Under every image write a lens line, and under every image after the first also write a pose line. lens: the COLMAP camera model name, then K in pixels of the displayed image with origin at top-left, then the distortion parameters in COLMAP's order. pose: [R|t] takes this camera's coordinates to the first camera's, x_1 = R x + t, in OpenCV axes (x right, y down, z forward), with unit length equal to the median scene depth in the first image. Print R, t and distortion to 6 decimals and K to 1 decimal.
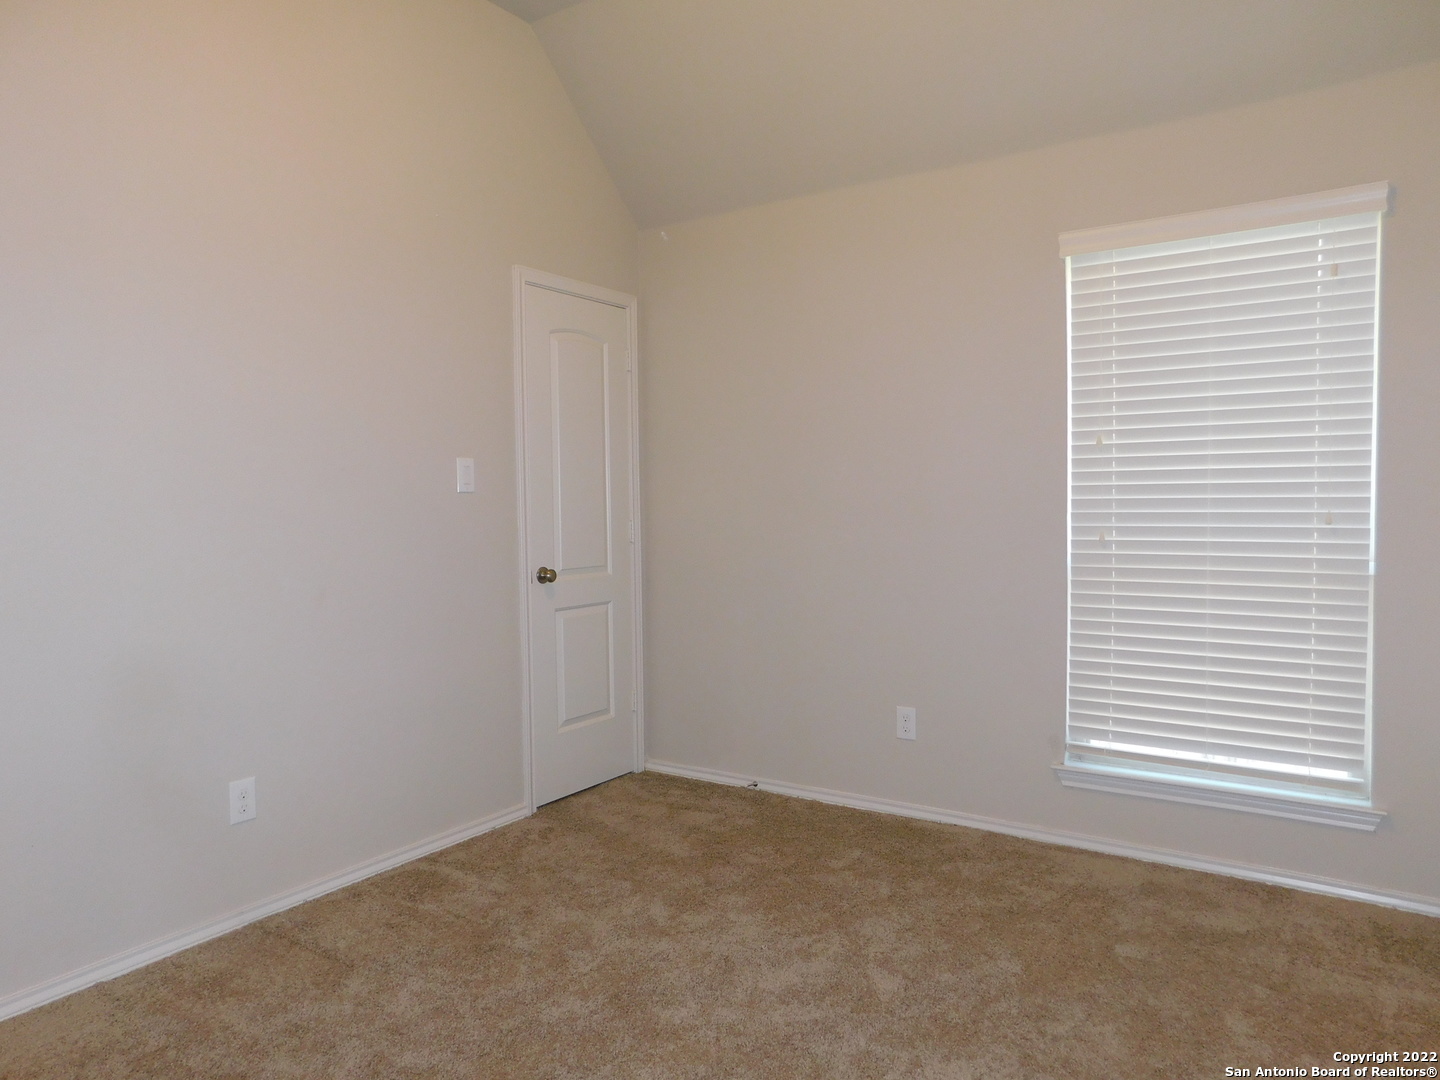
lens RADIAL K [[972.7, 0, 720.0], [0, 972.7, 540.0], [0, 0, 1]] dist [-0.071758, 0.077179]
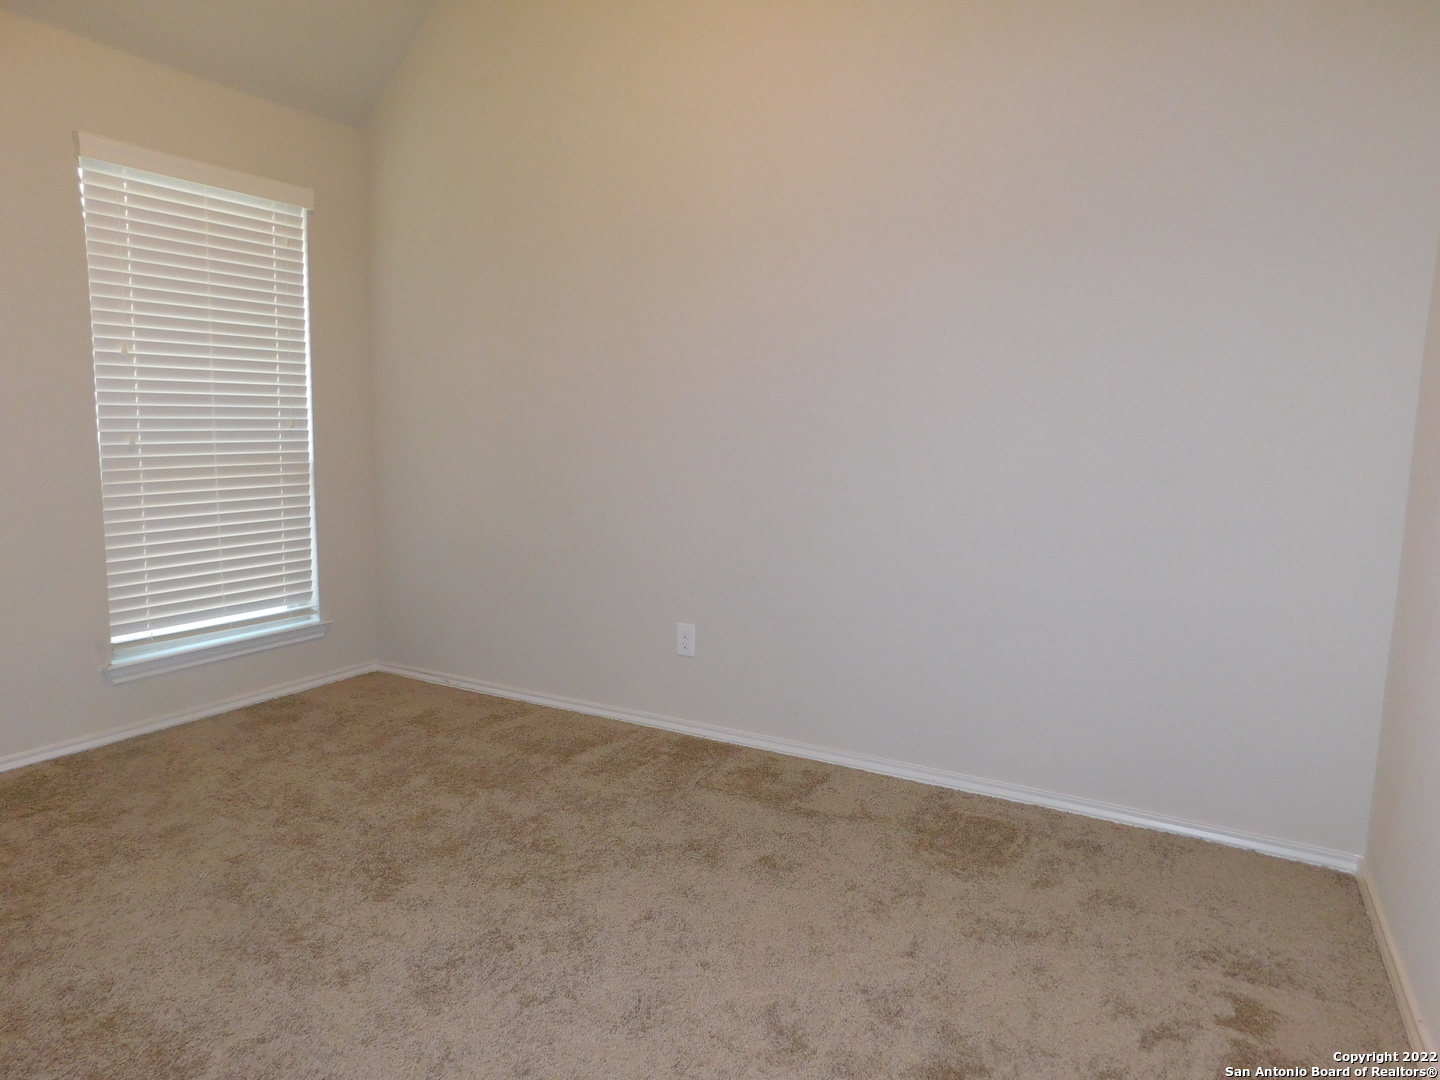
lens RADIAL K [[972.7, 0, 720.0], [0, 972.7, 540.0], [0, 0, 1]] dist [-0.071758, 0.077179]
pose [[-0.095097, -0.121465, 0.988030, -0.892021], [0.019420, 0.992113, 0.123836, -0.017192], [-0.995279, 0.030964, -0.091988, 0.561611]]
